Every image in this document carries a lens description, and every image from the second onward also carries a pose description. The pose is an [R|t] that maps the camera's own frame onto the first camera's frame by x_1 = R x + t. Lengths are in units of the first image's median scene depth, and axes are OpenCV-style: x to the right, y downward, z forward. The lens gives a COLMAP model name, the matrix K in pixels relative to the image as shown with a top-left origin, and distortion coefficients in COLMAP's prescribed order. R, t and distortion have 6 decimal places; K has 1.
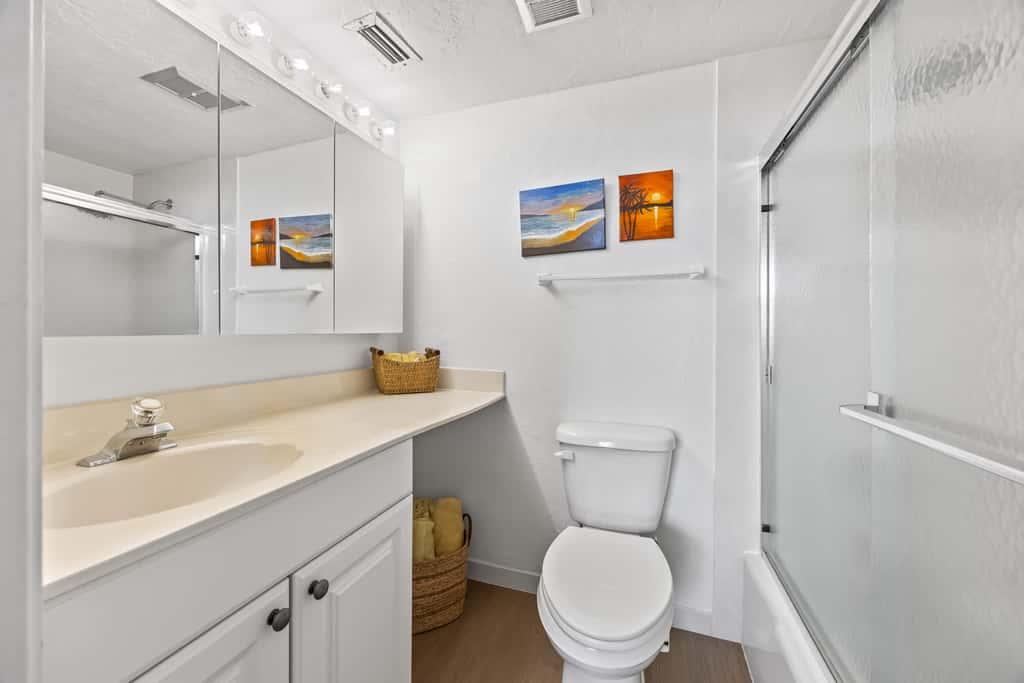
lens RADIAL K [[388.5, 0, 512.4], [0, 388.5, 335.6], [0, 0, 1]] dist [-0.008044, 0.001179]
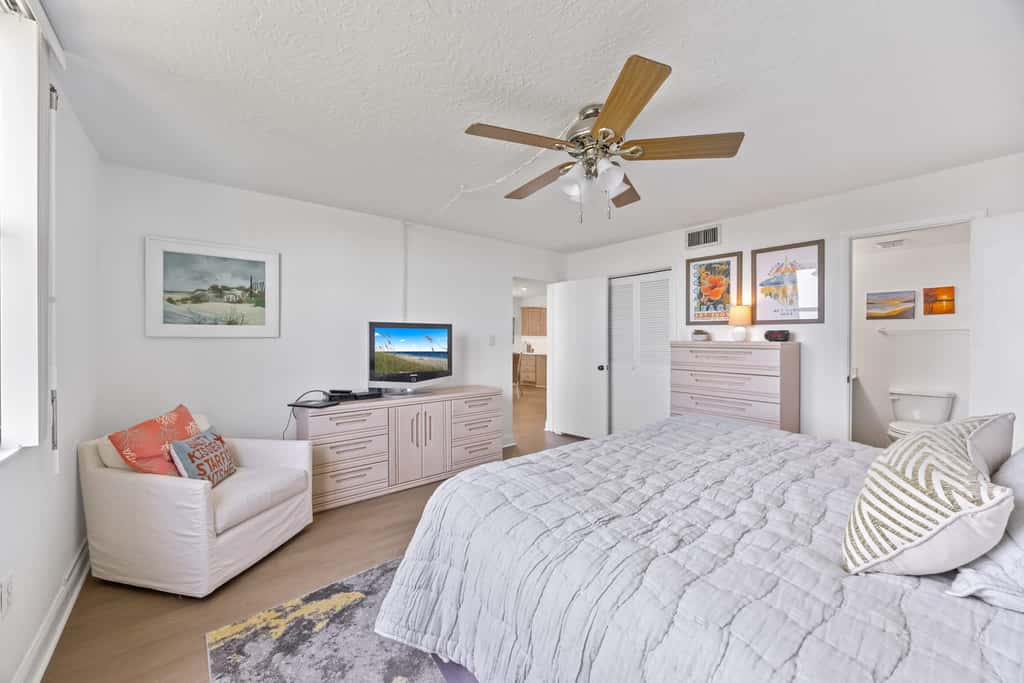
lens RADIAL K [[388.5, 0, 508.4], [0, 388.5, 342.4], [0, 0, 1]] dist [-0.008044, 0.001179]
pose [[0.849120, 0.005820, -0.528168, -0.672106], [-0.005230, 0.999983, 0.002611, -0.063513], [0.528174, 0.000545, 0.849136, -2.488764]]
